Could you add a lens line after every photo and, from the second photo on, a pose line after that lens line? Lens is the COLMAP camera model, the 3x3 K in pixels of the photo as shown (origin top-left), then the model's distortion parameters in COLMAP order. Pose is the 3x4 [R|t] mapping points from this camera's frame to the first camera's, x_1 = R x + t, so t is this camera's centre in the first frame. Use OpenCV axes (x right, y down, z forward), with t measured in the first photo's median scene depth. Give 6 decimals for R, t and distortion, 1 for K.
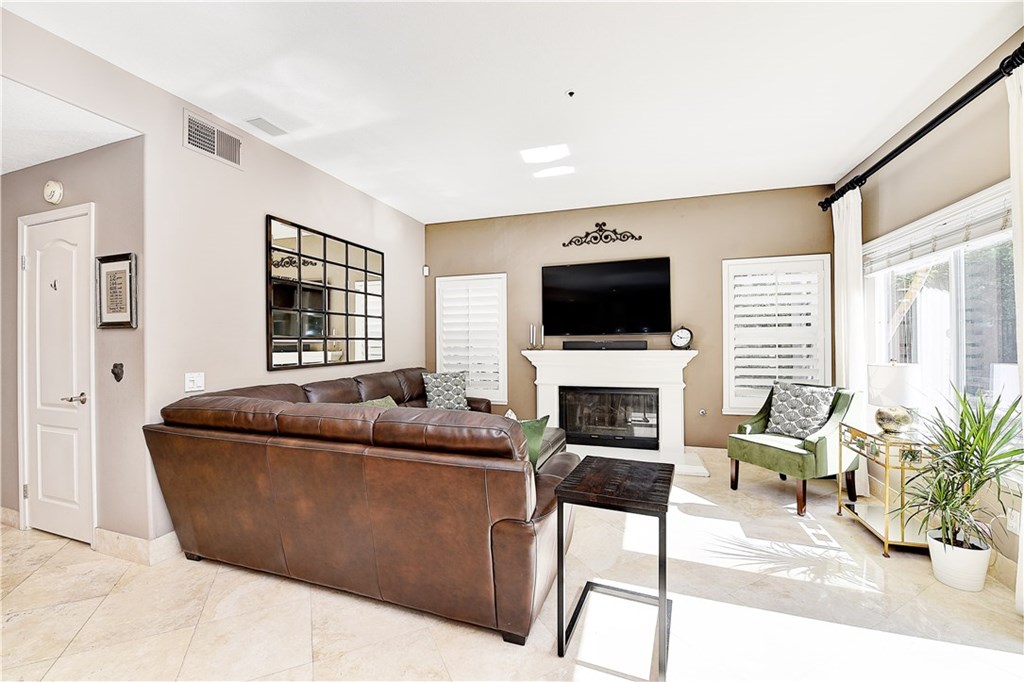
lens RADIAL K [[407.0, 0, 512.9], [0, 407.0, 340.5], [0, 0, 1]] dist [-0.017409, -0.001239]
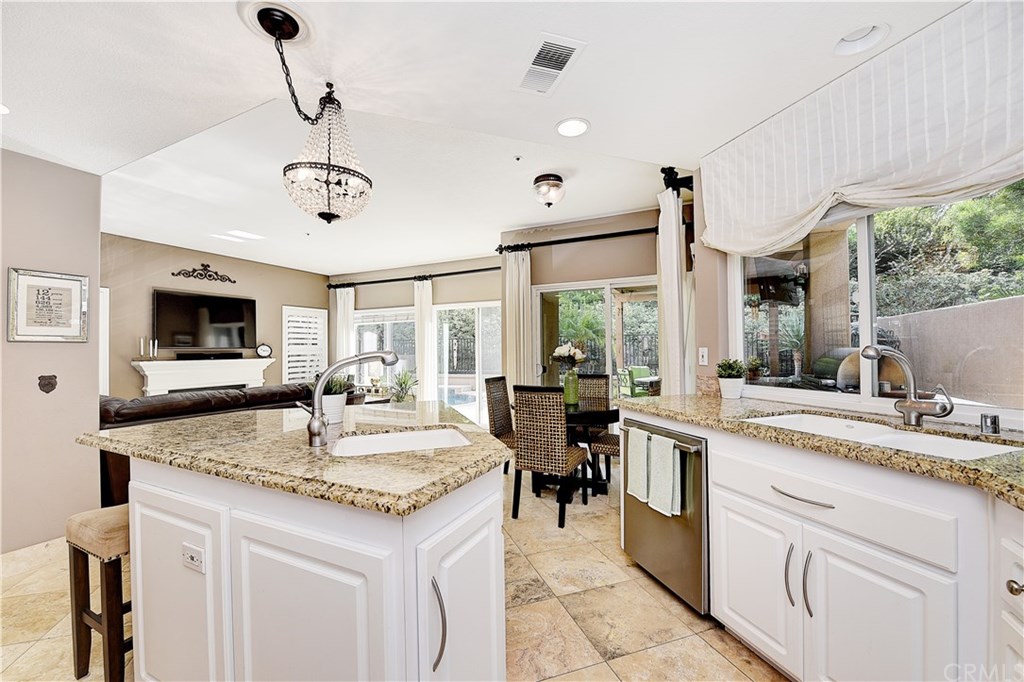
lens RADIAL K [[407.0, 0, 515.5], [0, 407.0, 343.4], [0, 0, 1]] dist [-0.017409, -0.001239]
pose [[0.122640, 0.020987, 0.992229, -0.978429], [-0.003272, 0.999779, -0.020742, -0.004974], [-0.992446, -0.000703, 0.122681, -0.178180]]
